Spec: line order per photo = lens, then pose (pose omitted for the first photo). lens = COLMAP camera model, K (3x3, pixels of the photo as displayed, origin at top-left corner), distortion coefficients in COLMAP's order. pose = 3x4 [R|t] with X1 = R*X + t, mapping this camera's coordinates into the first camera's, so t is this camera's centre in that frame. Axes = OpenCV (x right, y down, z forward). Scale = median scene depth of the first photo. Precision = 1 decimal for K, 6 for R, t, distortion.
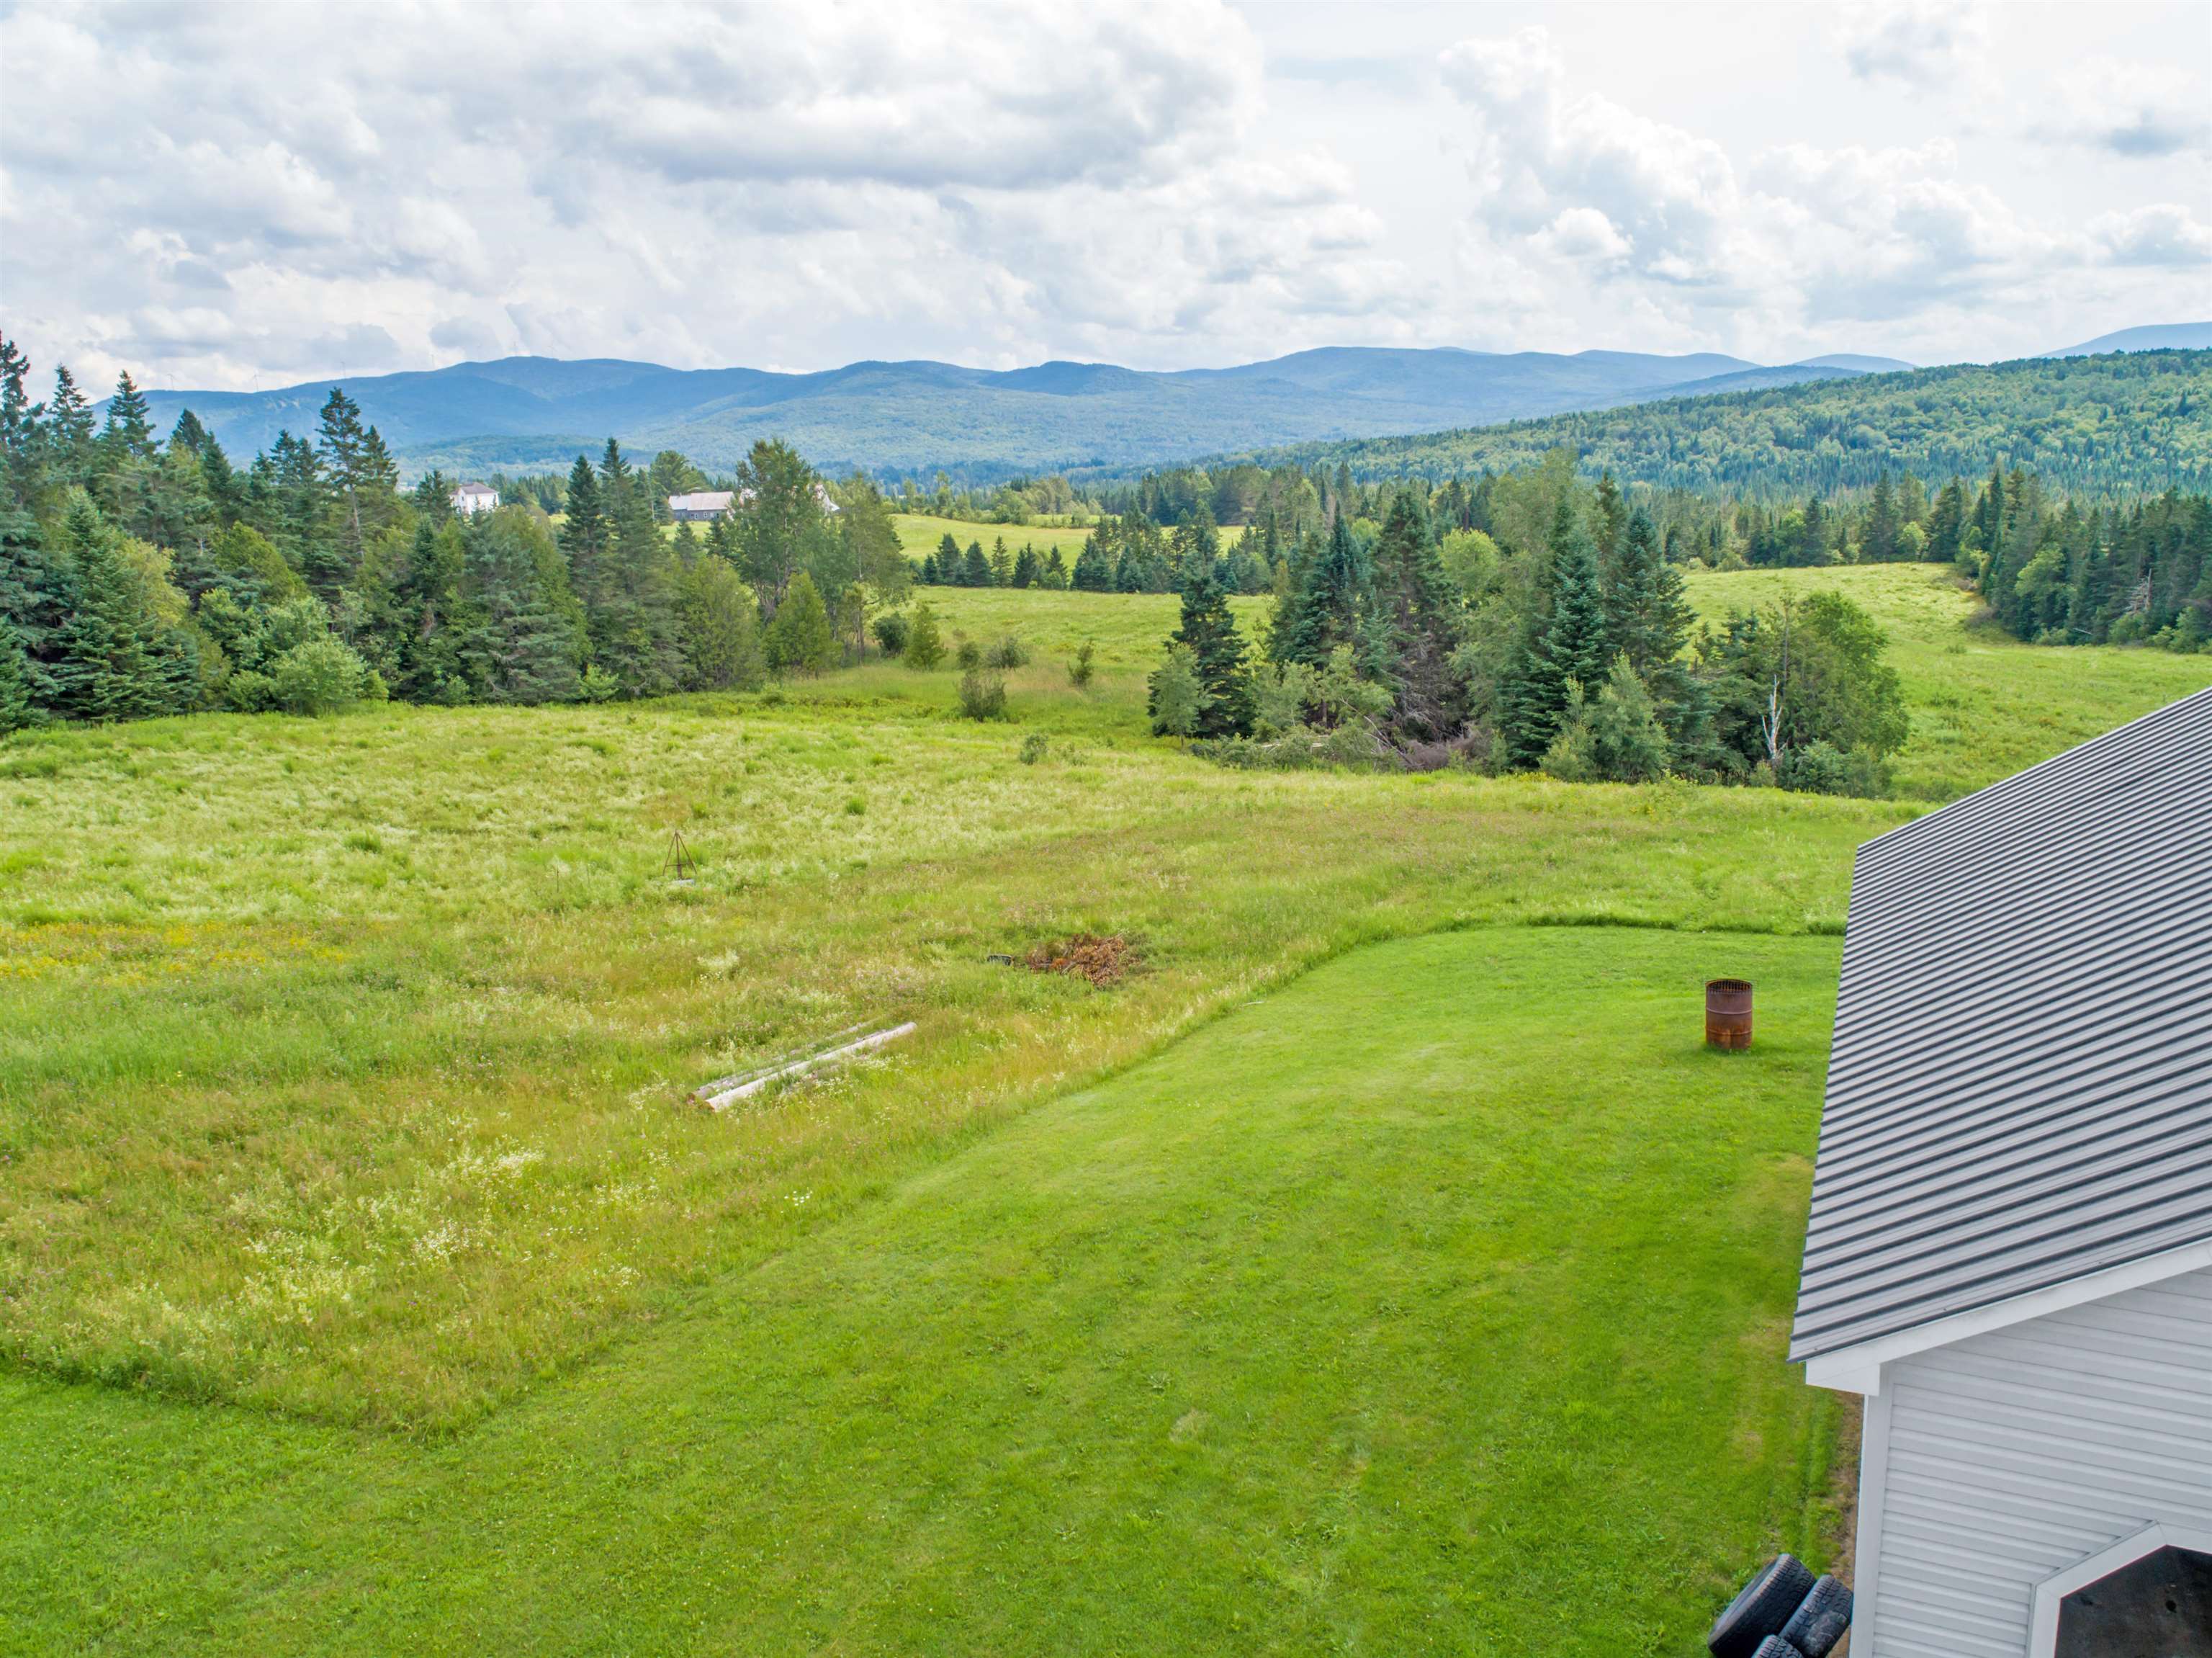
lens RADIAL K [[1661.7, 0, 1106.0], [0, 1661.7, 829.0], [0, 0, 1]] dist [-0.028890, 0.012436]
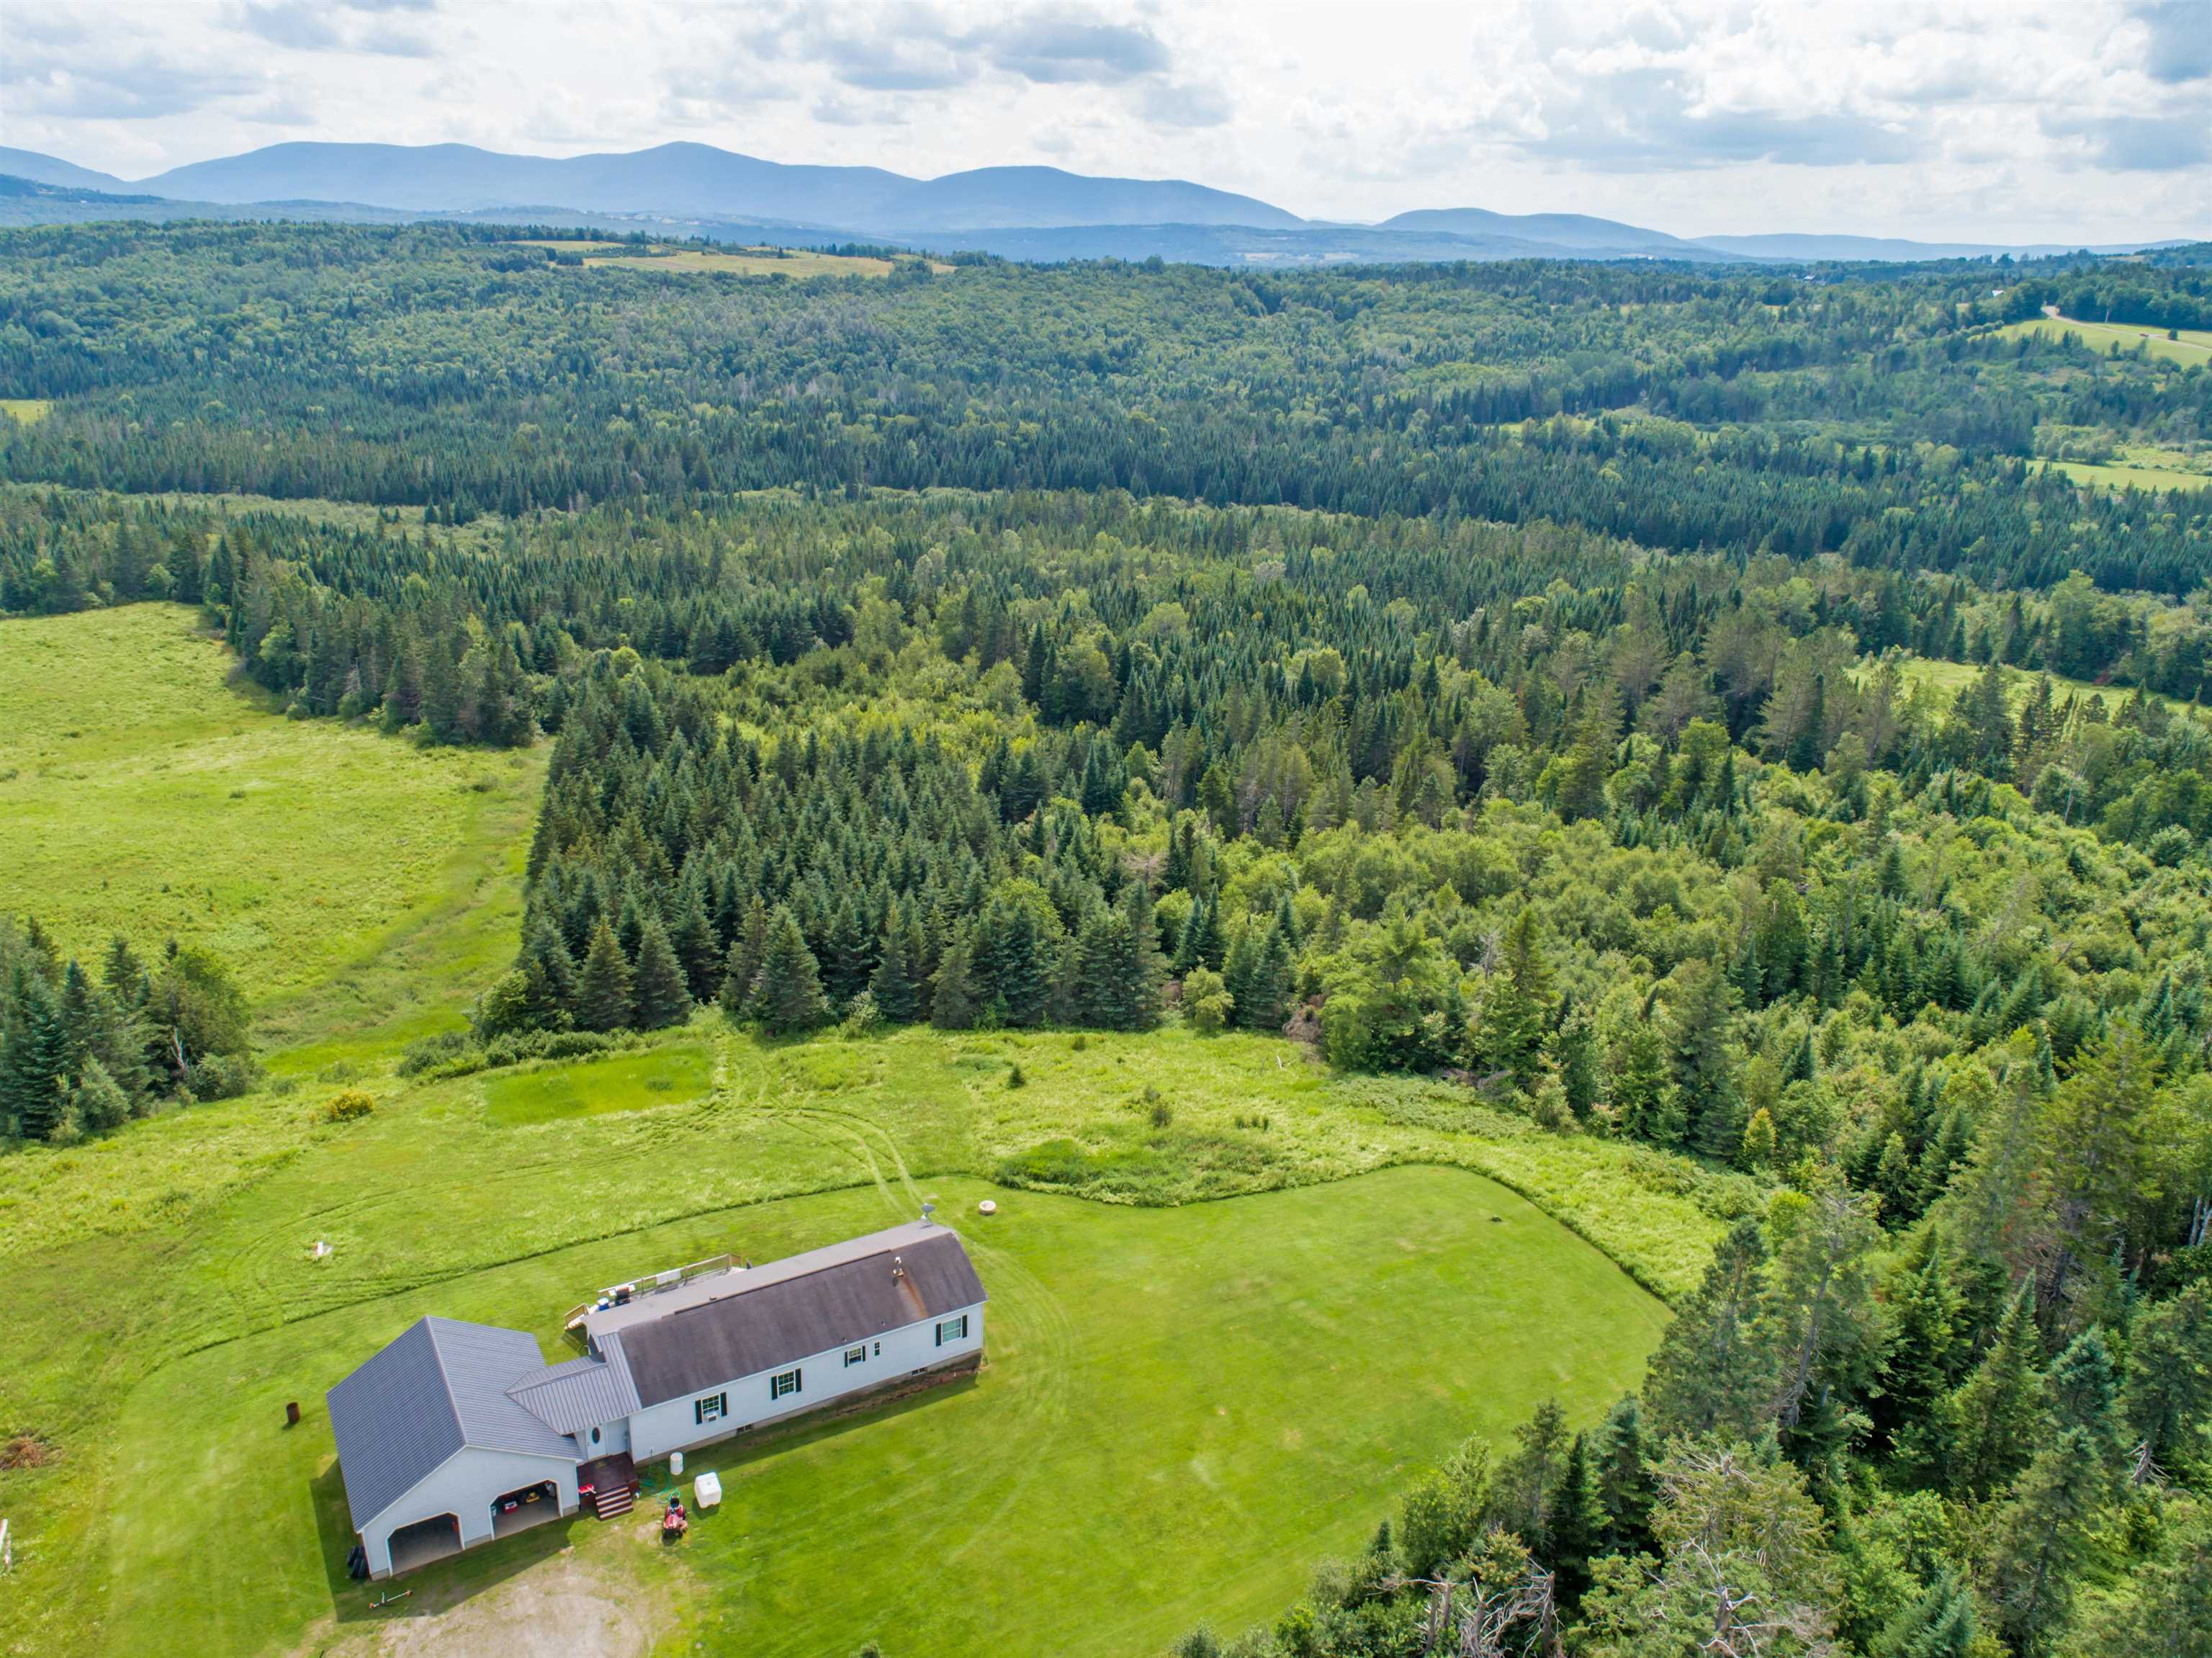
lens RADIAL K [[1661.7, 0, 1106.0], [0, 1661.7, 829.0], [0, 0, 1]] dist [-0.028890, 0.012436]
pose [[0.561232, -0.224461, 0.796640, -0.105038], [0.135292, 0.974457, 0.179250, -0.131130], [-0.816526, 0.007178, 0.577264, -0.222112]]
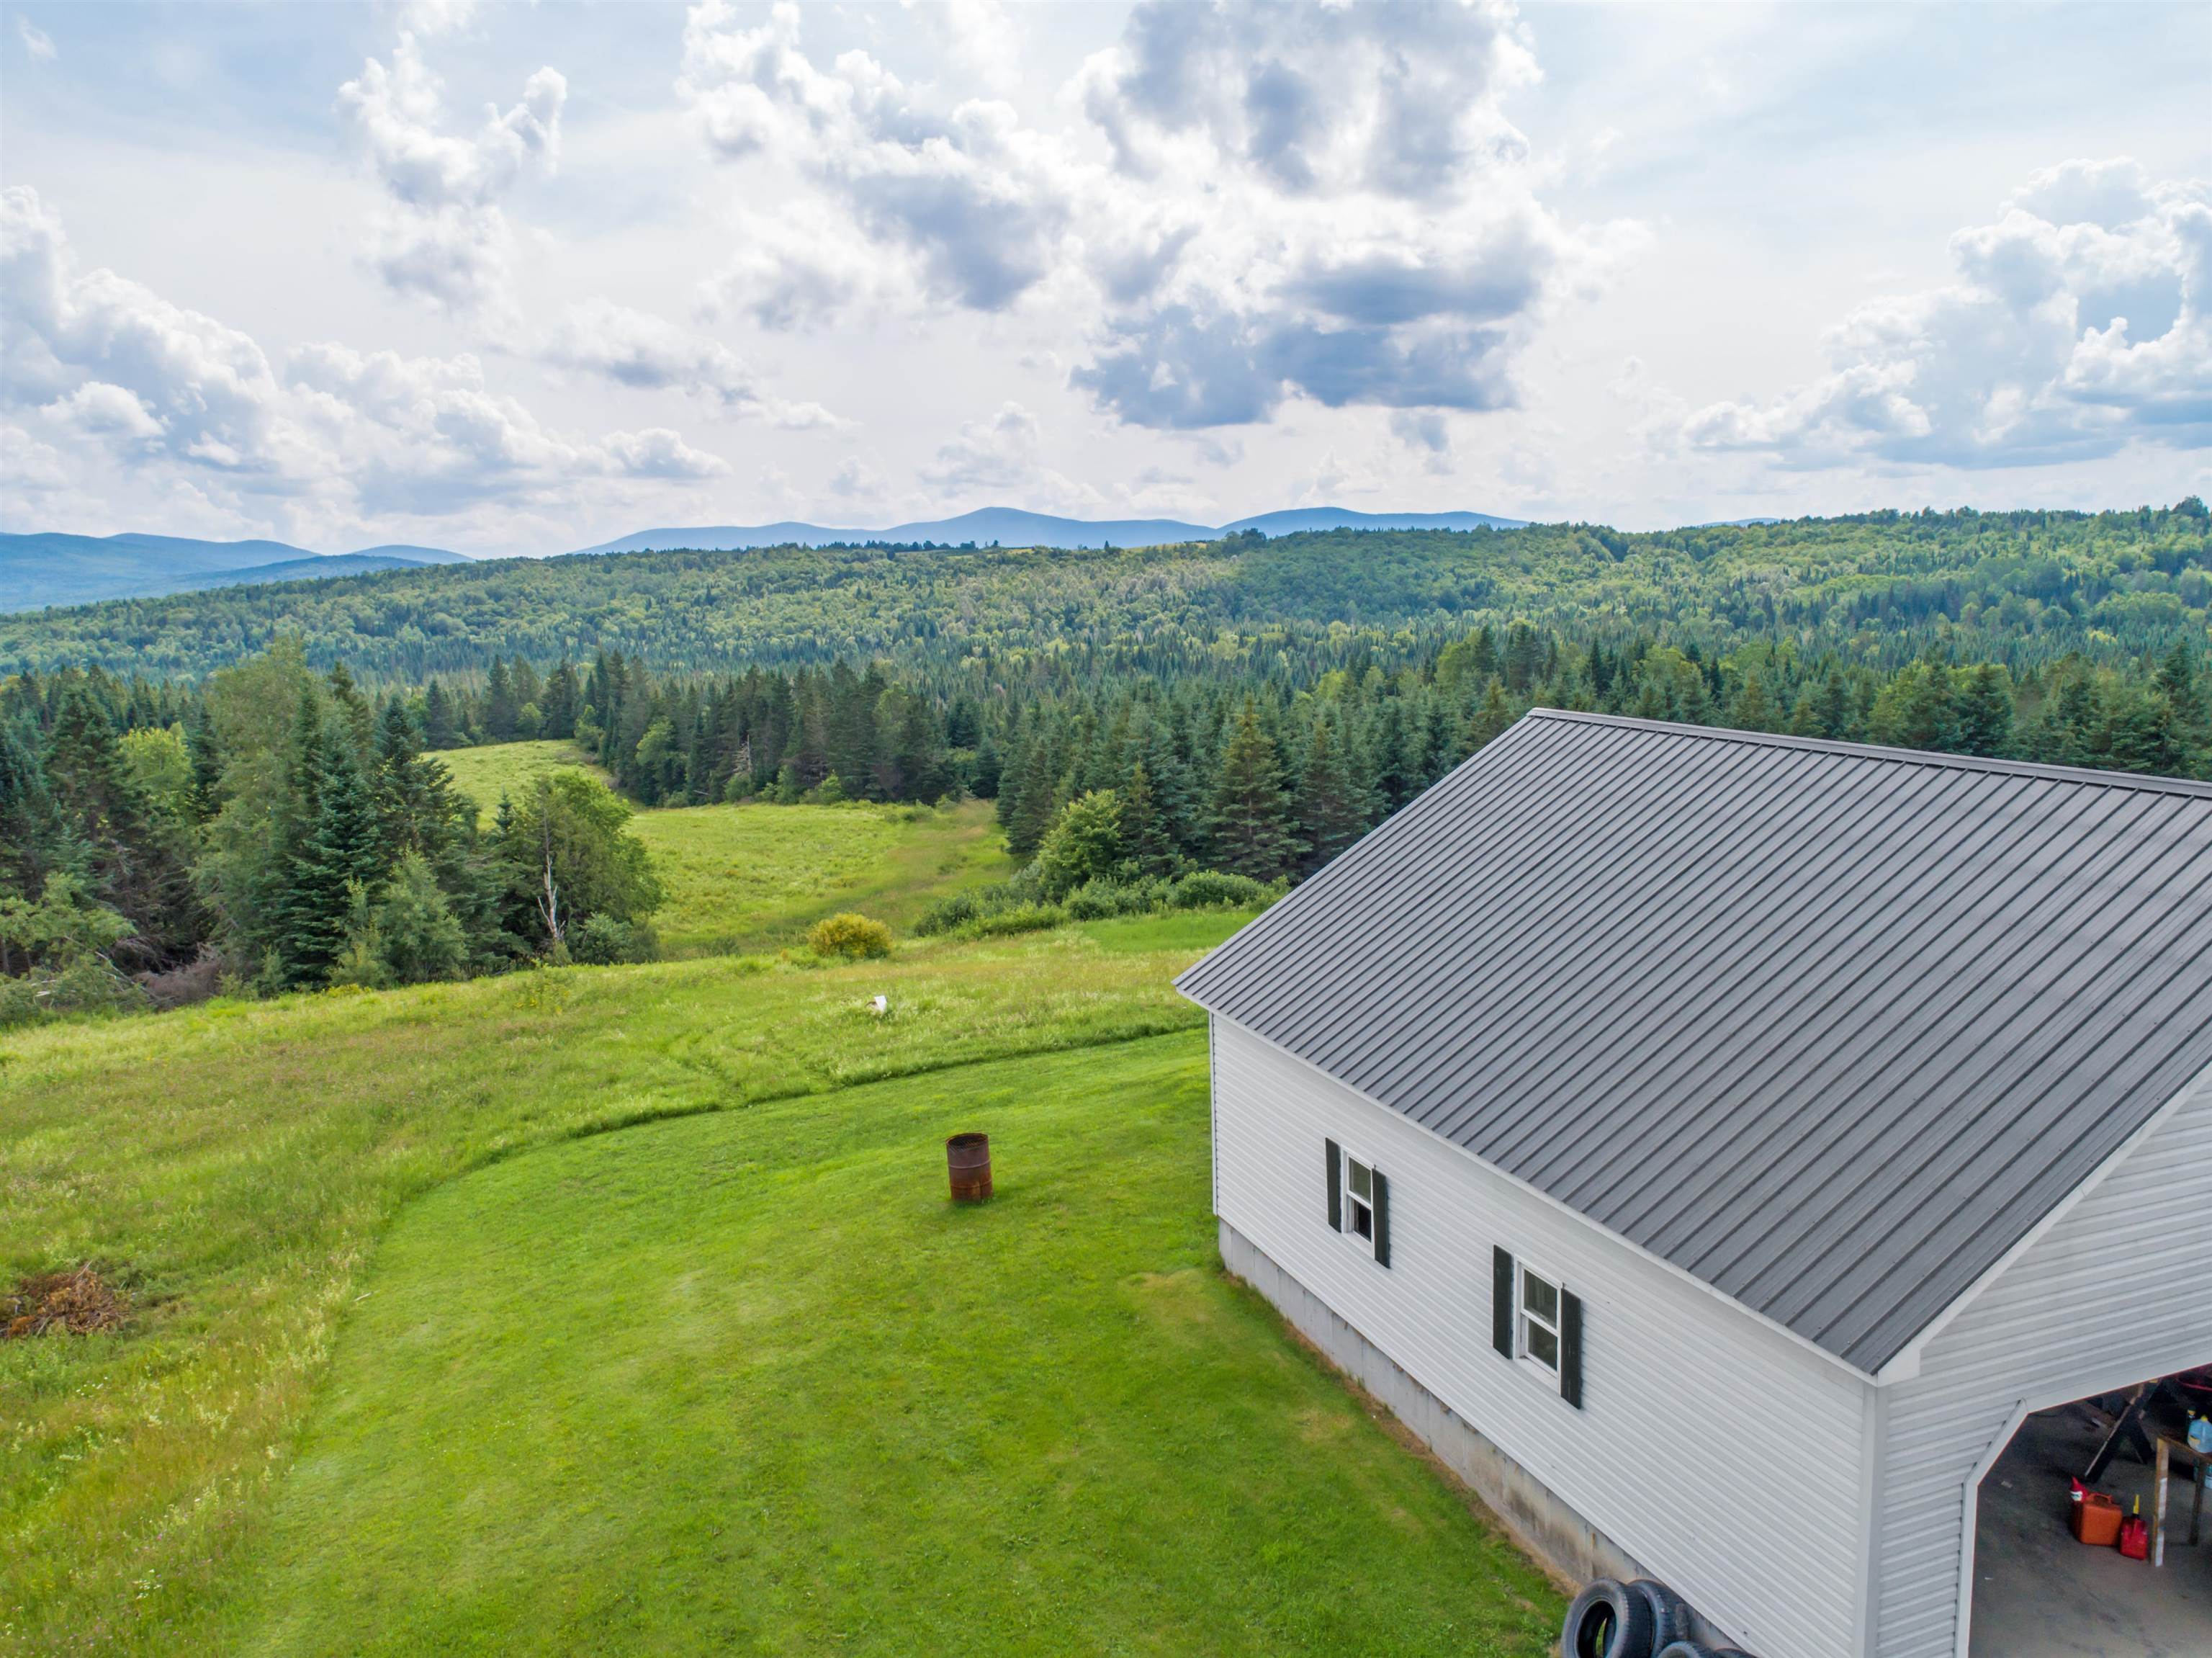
lens RADIAL K [[1661.7, 0, 1106.0], [0, 1661.7, 829.0], [0, 0, 1]] dist [-0.028890, 0.012436]
pose [[0.692532, -0.085653, 0.716284, -0.023259], [0.163698, 0.985683, -0.040402, -0.003301], [-0.702568, 0.145234, 0.696639, 0.013860]]
